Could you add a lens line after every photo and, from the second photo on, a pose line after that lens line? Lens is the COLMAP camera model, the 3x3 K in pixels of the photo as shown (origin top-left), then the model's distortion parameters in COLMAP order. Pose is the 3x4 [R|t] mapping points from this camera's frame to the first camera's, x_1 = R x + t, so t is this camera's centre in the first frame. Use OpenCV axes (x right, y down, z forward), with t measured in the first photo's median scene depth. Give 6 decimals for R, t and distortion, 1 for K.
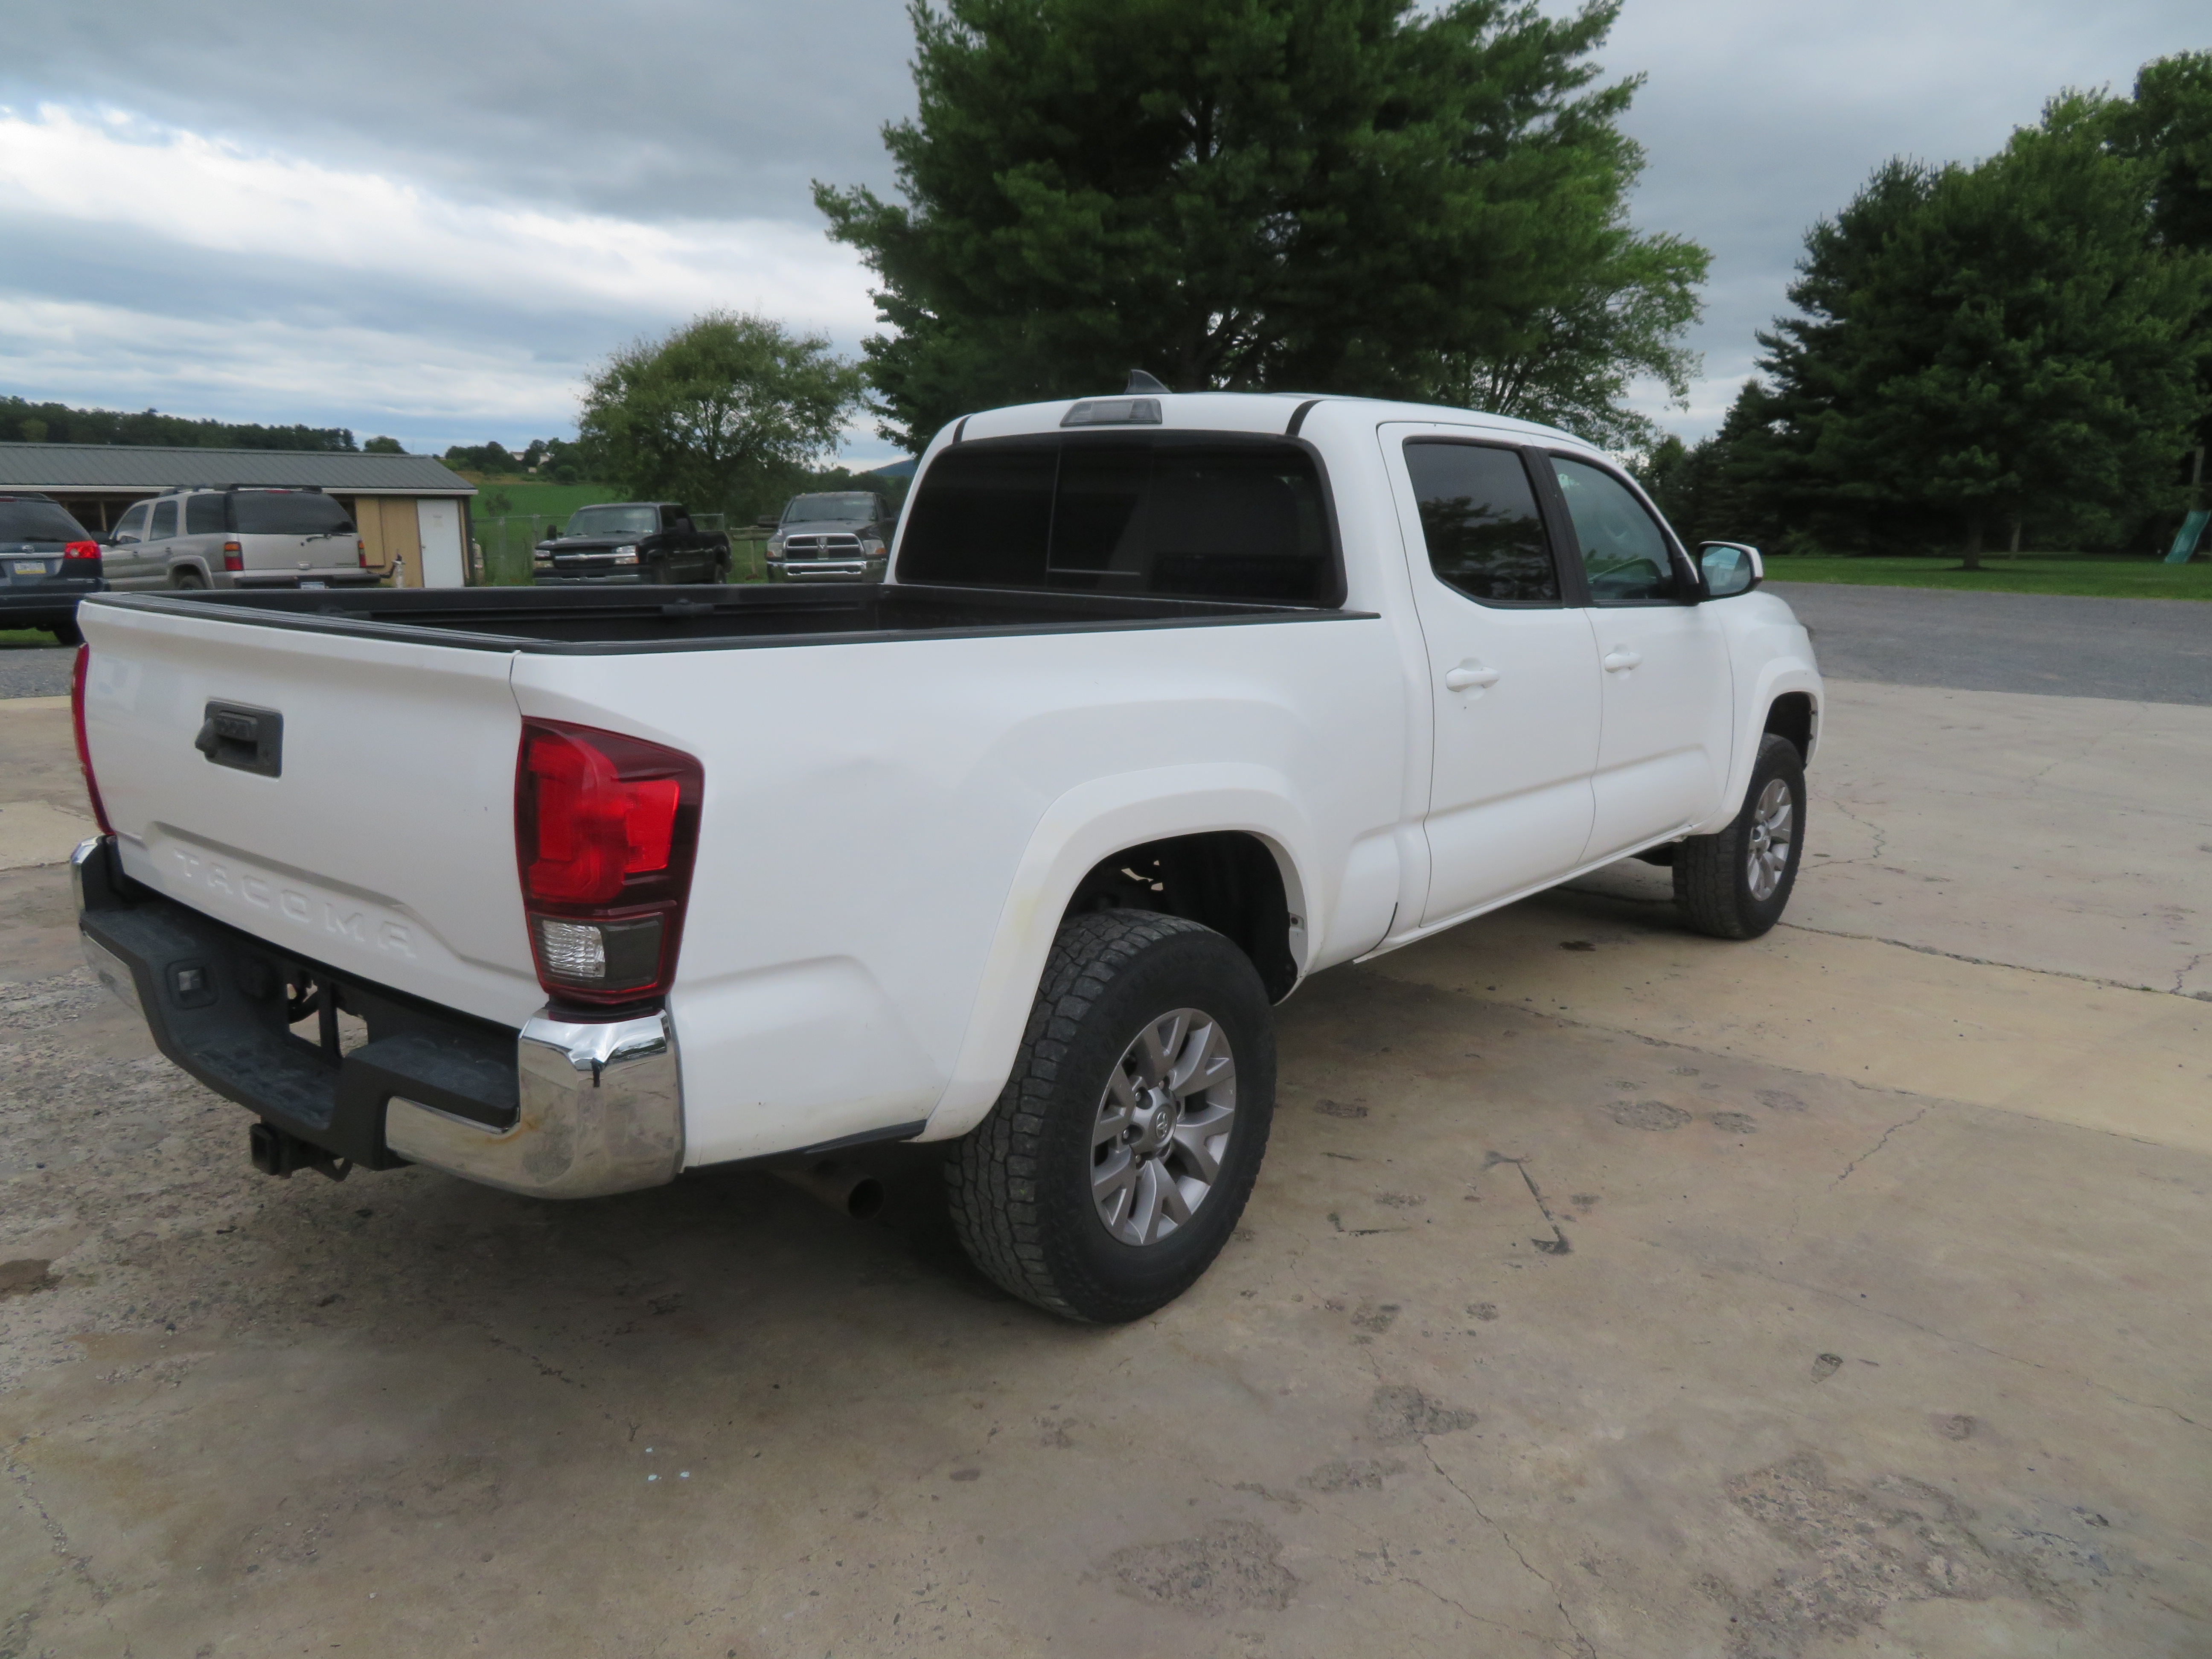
lens RADIAL K [[1555.8, 0, 1111.7], [0, 1555.8, 824.8], [0, 0, 1]] dist [0.009302, -0.010250]
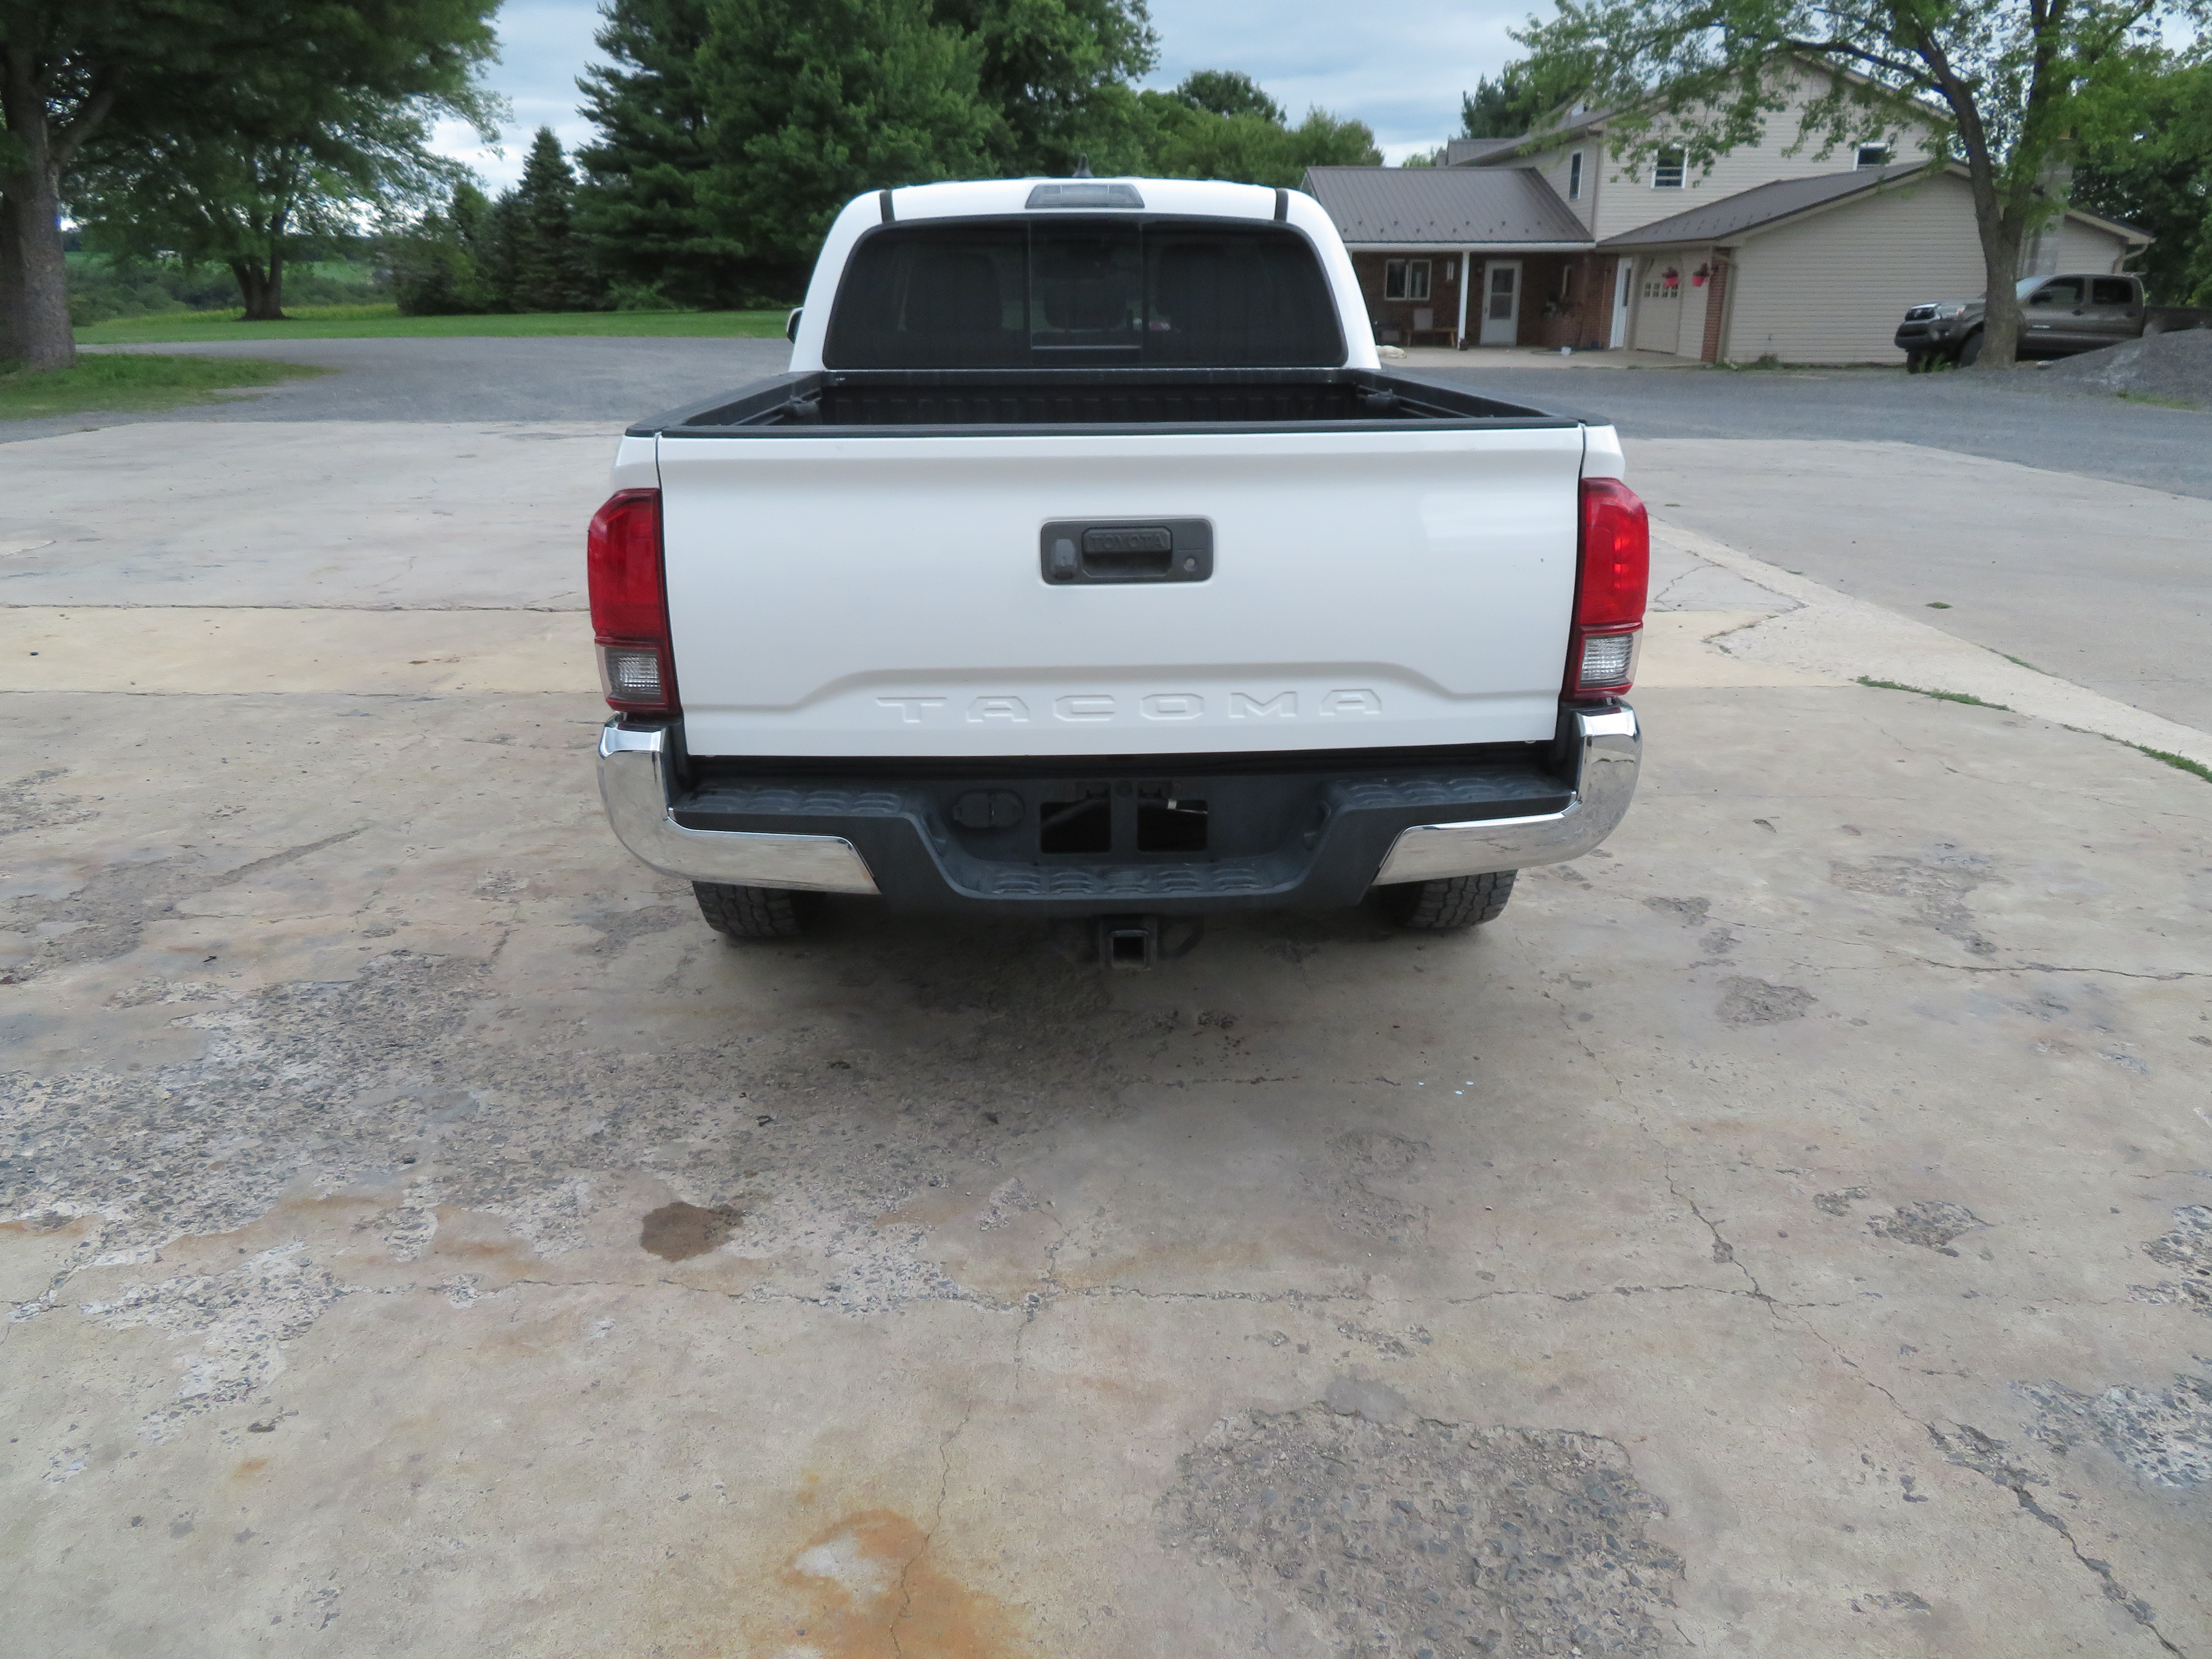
lens RADIAL K [[1555.8, 0, 1118.9], [0, 1555.8, 804.3], [0, 0, 1]] dist [0.009302, -0.010250]
pose [[0.747385, -0.225038, 0.625119, -0.104491], [0.139578, 0.973075, 0.183422, -0.006673], [-0.649565, -0.049834, 0.758671, 0.019612]]
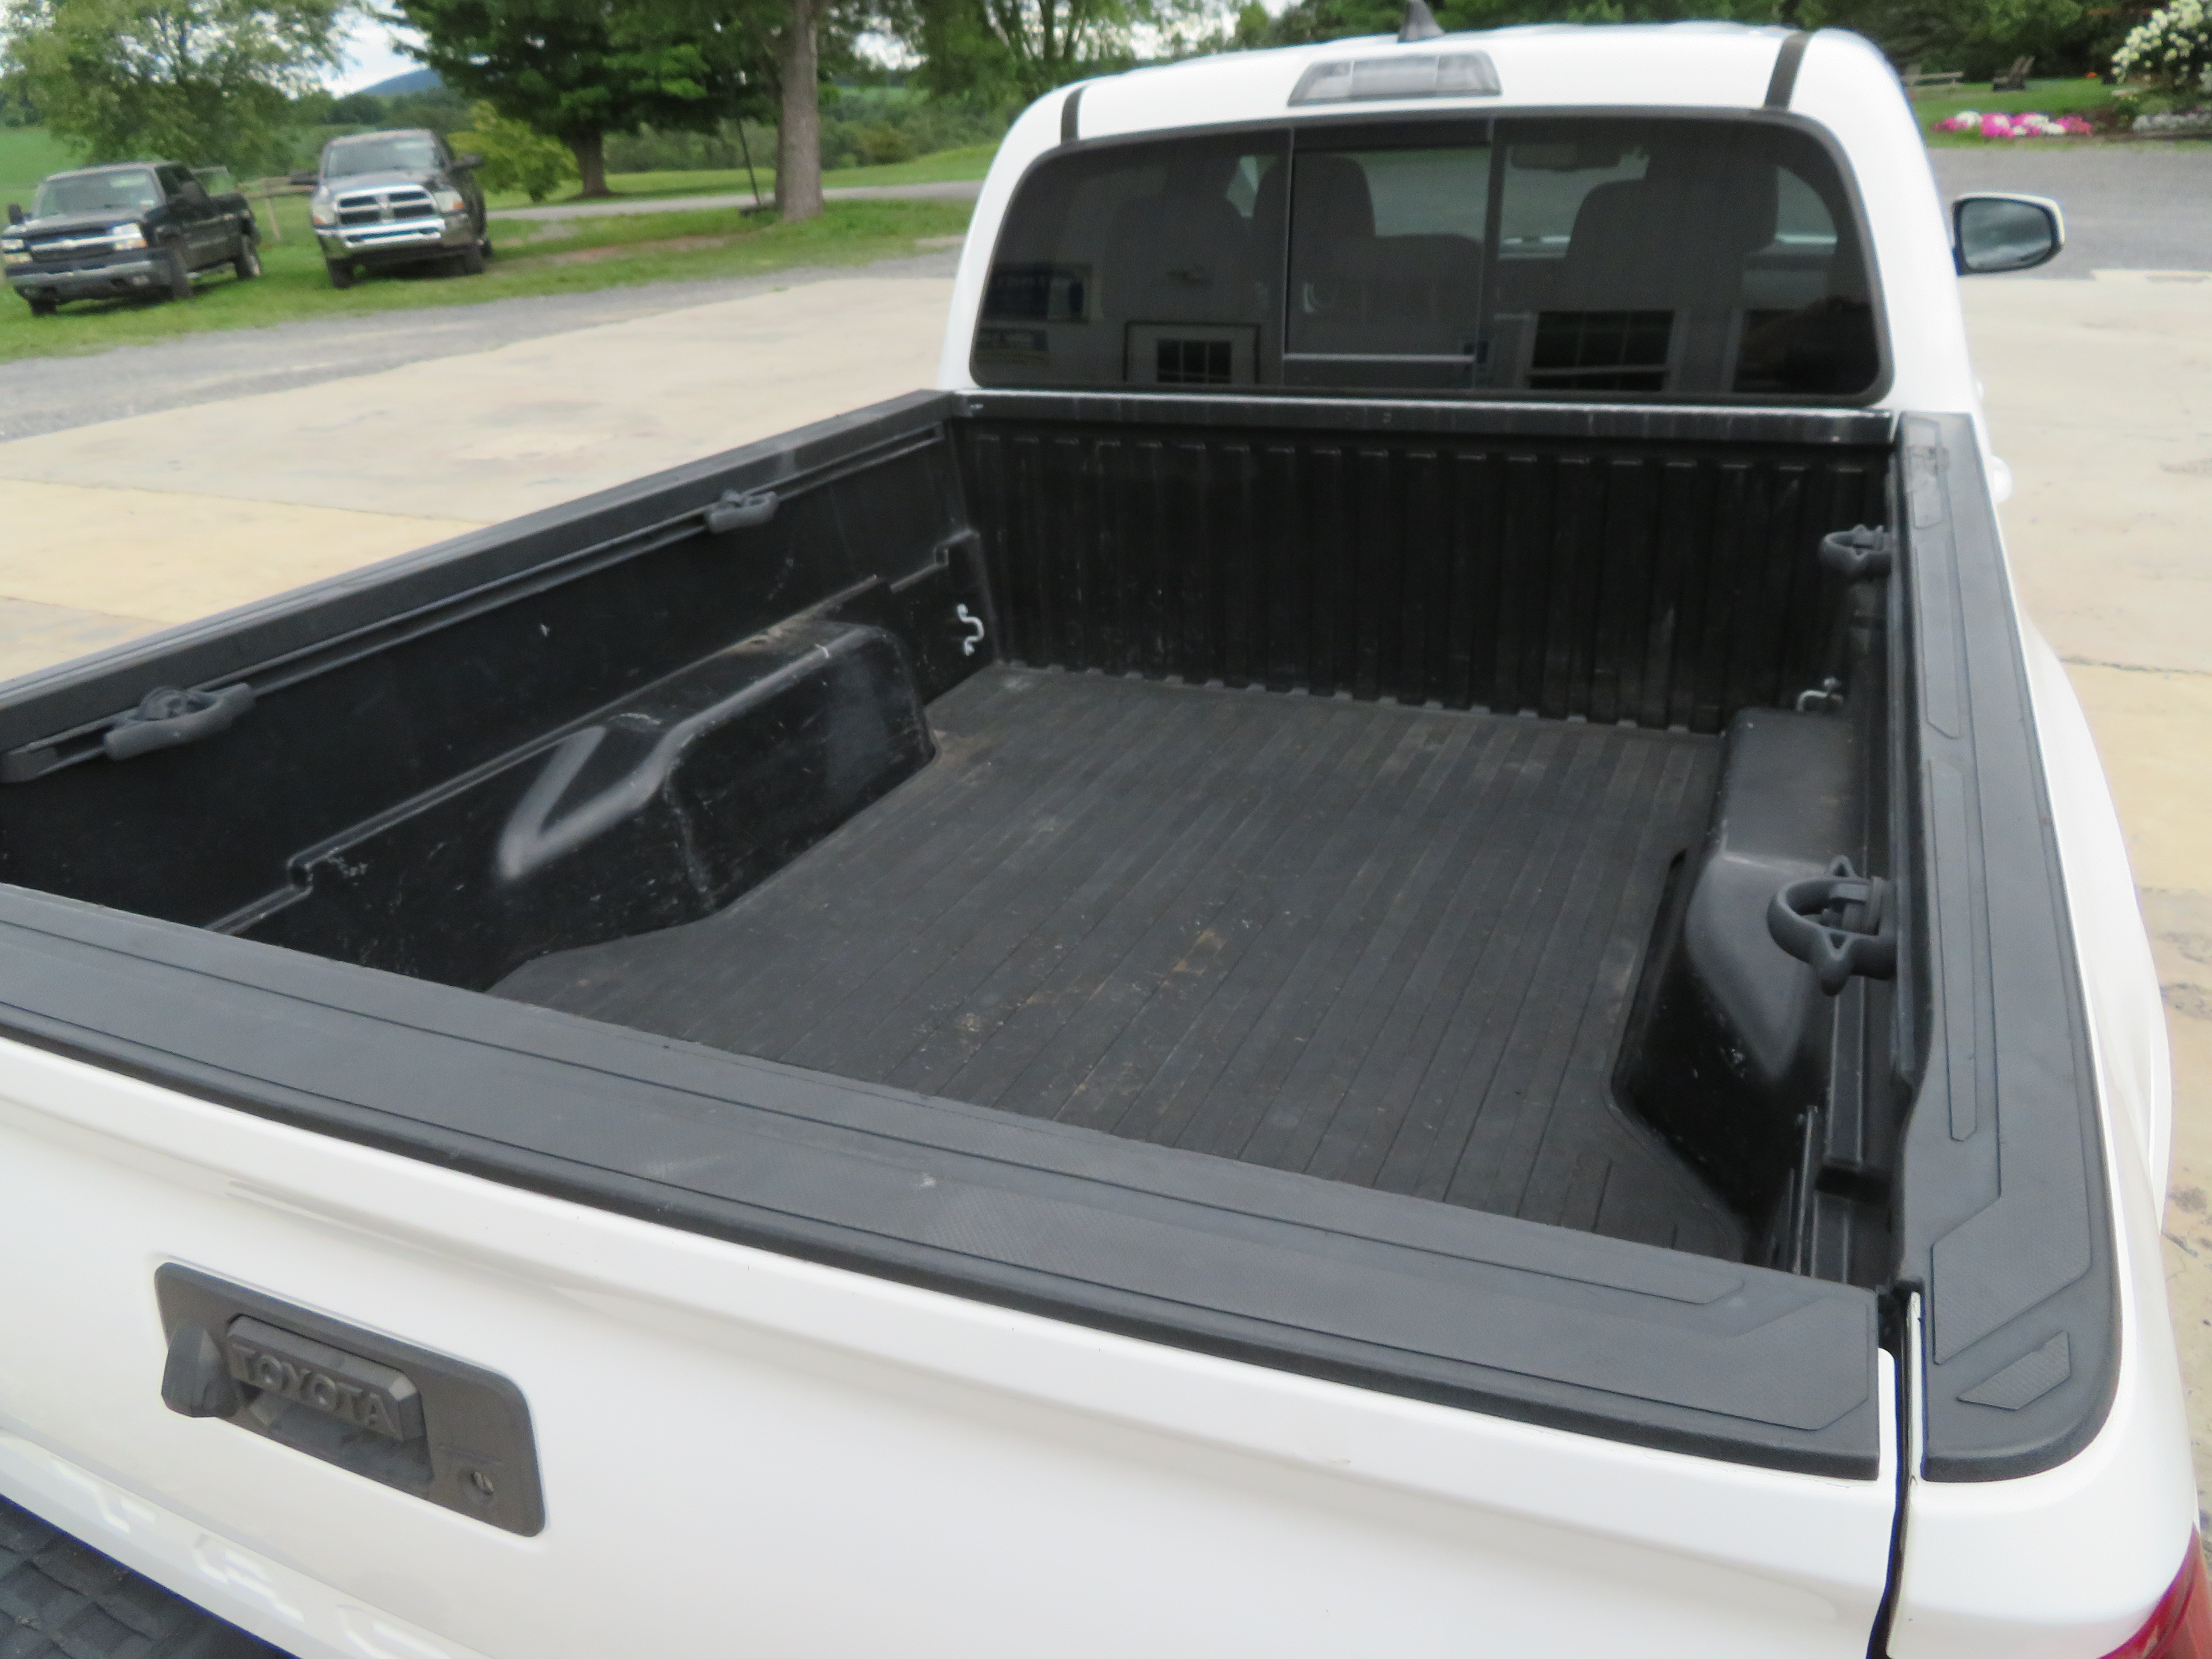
lens RADIAL K [[1555.8, 0, 1092.9], [0, 1555.8, 814.6], [0, 0, 1]] dist [0.009302, -0.010250]
pose [[0.966370, -0.159482, 0.201727, -0.038034], [0.109802, 0.965257, 0.237112, -0.020410], [-0.232533, -0.206988, 0.950307, 0.055932]]
